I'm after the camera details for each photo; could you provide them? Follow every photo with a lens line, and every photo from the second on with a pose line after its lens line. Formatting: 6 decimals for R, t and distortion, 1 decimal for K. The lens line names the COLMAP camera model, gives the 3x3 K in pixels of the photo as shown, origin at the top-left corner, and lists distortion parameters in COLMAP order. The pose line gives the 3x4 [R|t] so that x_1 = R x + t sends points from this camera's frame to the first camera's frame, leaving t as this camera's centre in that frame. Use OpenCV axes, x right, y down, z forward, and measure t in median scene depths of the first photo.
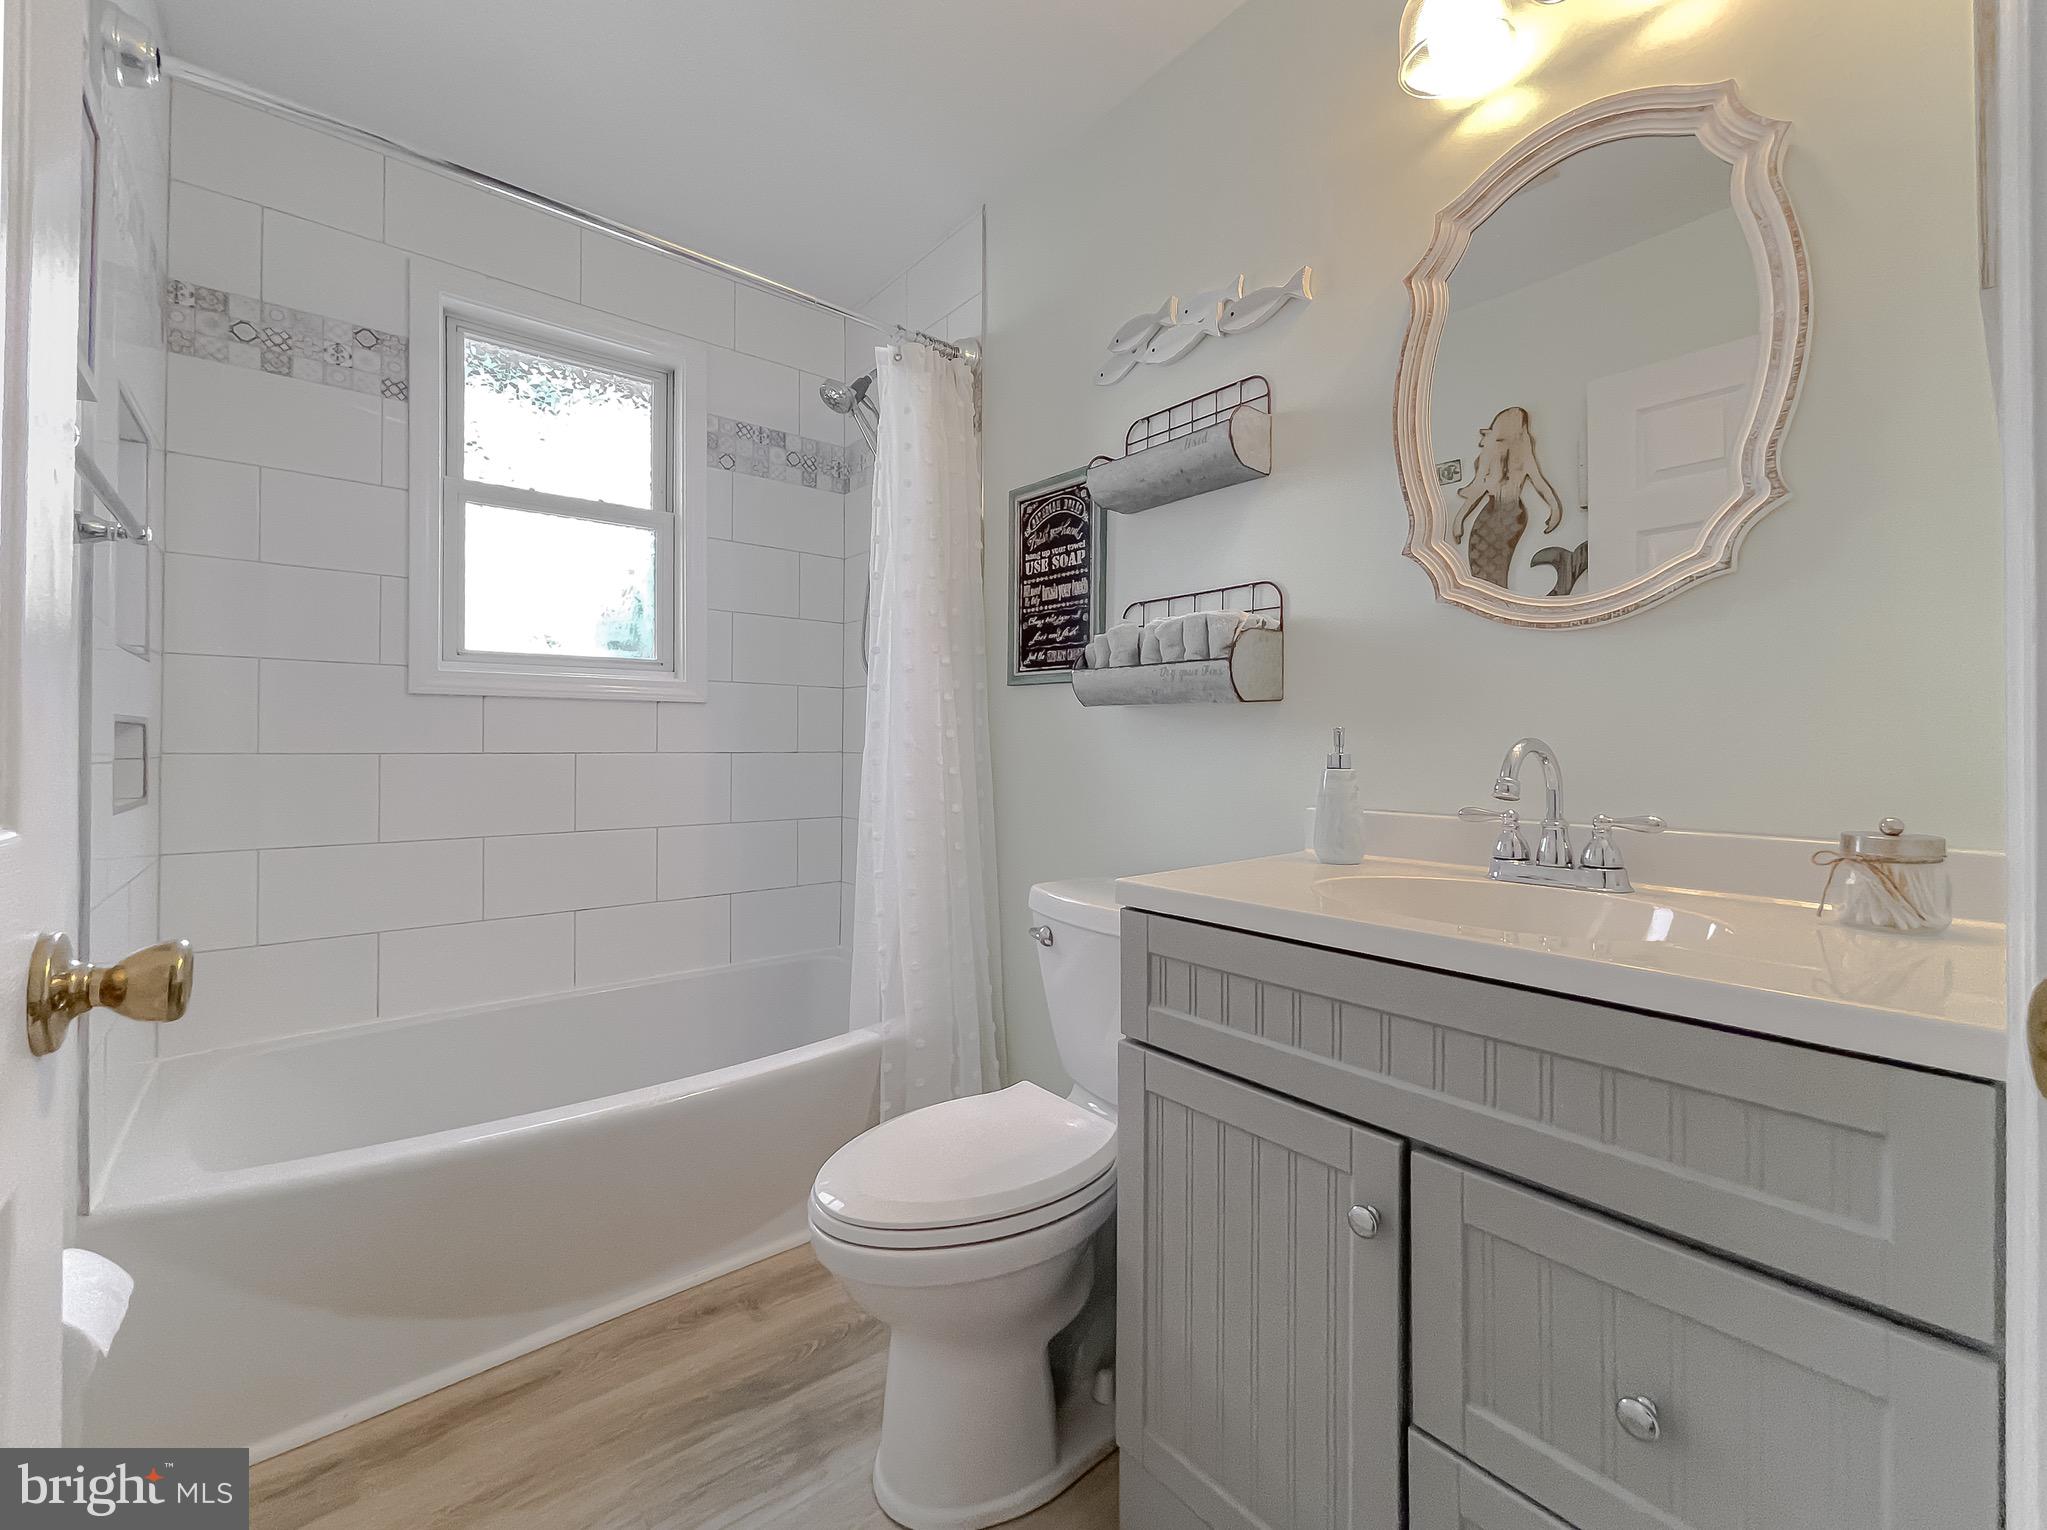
lens RADIAL K [[846.1, 0, 1026.3], [0, 846.1, 738.1], [0, 0, 1]] dist [-0.002032, 0.002563]
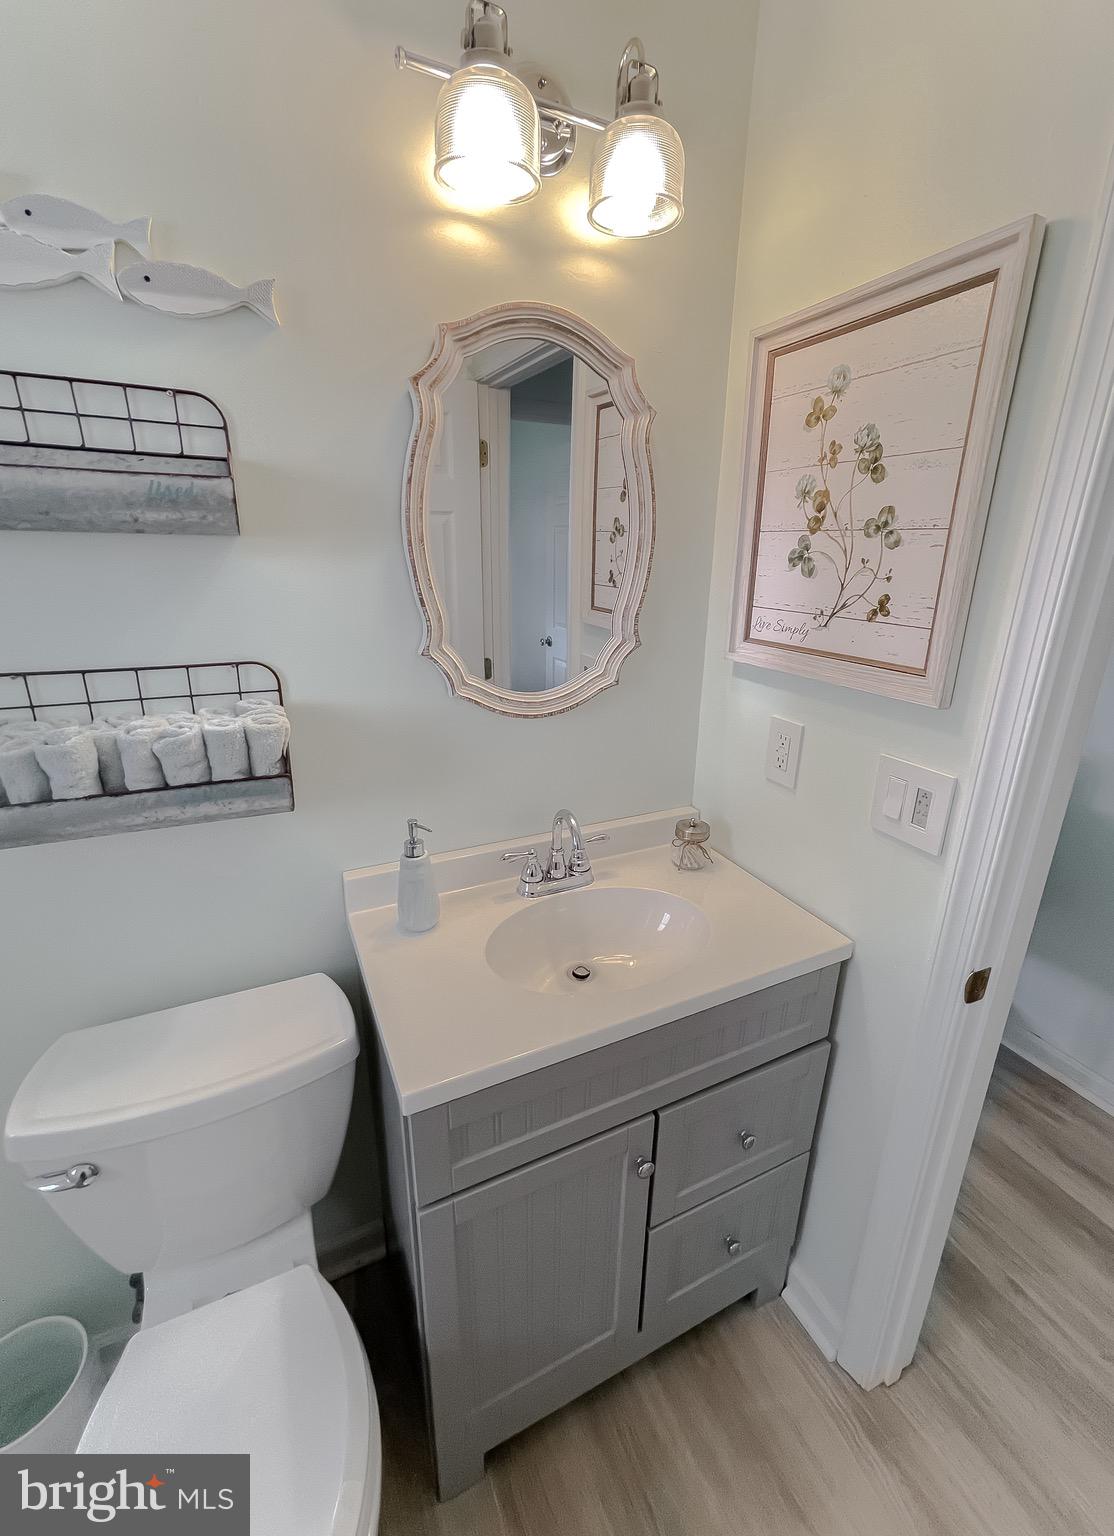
lens RADIAL K [[635.6, 0, 559.7], [0, 635.6, 761.1], [0, 0, 1]] dist [-0.002842, -0.000376]
pose [[0.246294, -0.314234, 0.916840, -0.229471], [-0.019275, 0.944206, 0.328791, -0.254501], [-0.969003, -0.098651, 0.226496, 0.430703]]
